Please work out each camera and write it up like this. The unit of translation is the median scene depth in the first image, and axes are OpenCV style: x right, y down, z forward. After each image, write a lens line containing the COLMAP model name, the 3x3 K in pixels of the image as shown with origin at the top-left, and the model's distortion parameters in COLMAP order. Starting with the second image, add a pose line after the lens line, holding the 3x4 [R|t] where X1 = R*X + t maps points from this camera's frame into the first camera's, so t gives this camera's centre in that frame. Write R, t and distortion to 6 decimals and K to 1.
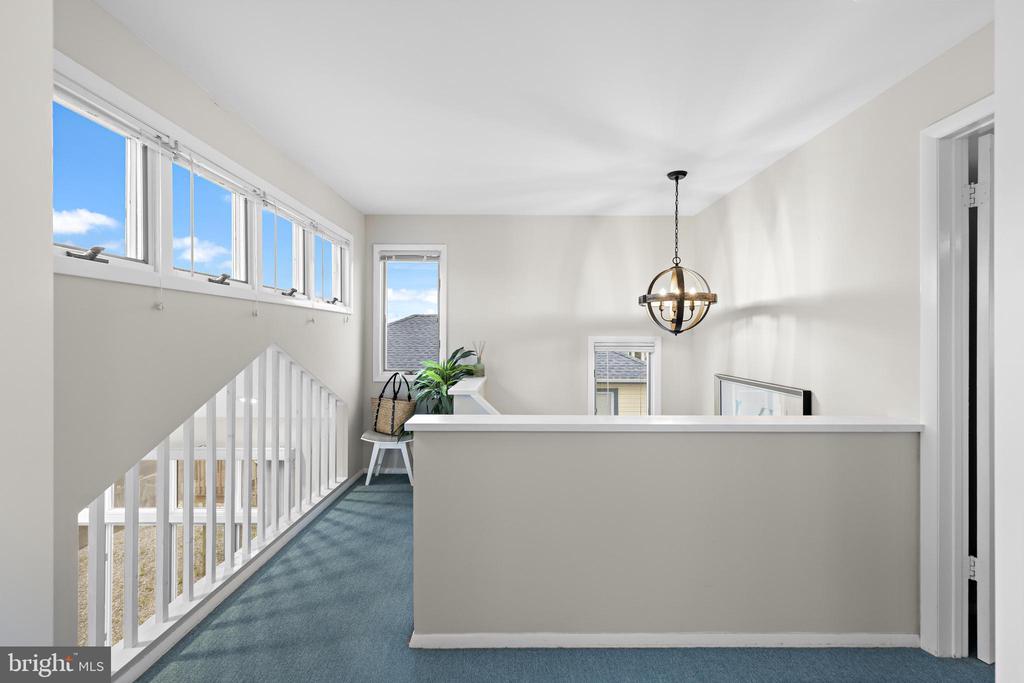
lens RADIAL K [[426.5, 0, 512.0], [0, 426.5, 341.5], [0, 0, 1]] dist [0.000229, 0.000045]
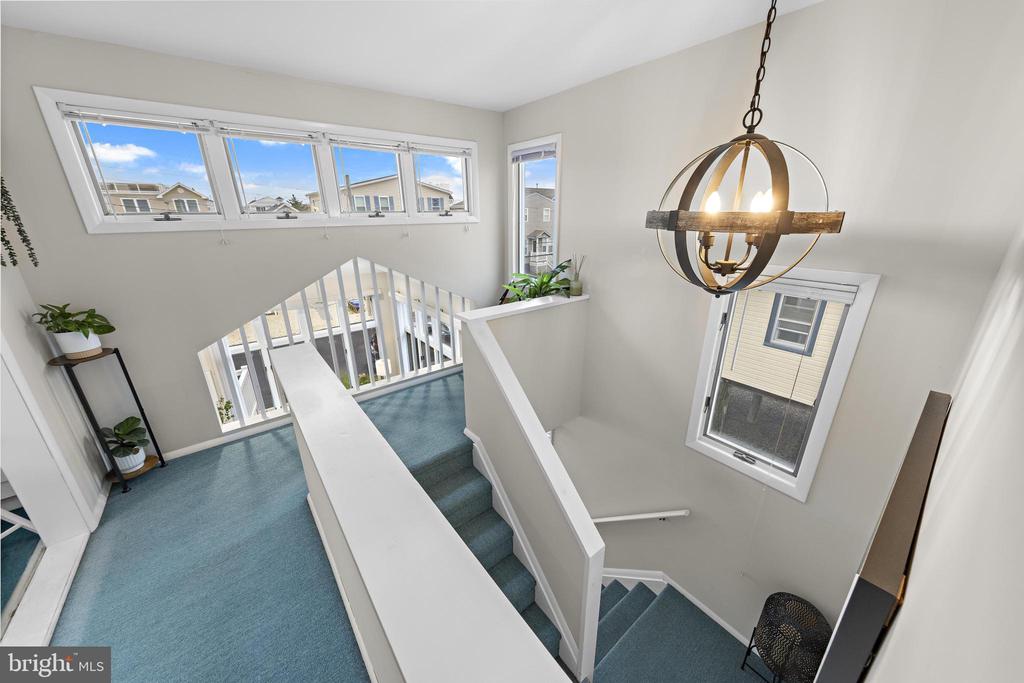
lens RADIAL K [[363.9, 0, 512.0], [0, 363.9, 341.5], [0, 0, 1]] dist [0.000998, 0.000061]
pose [[0.622308, 0.263586, -0.737058, 0.447482], [0.003123, 0.940756, 0.339069, -0.090340], [0.782766, -0.213307, 0.584617, 0.440322]]
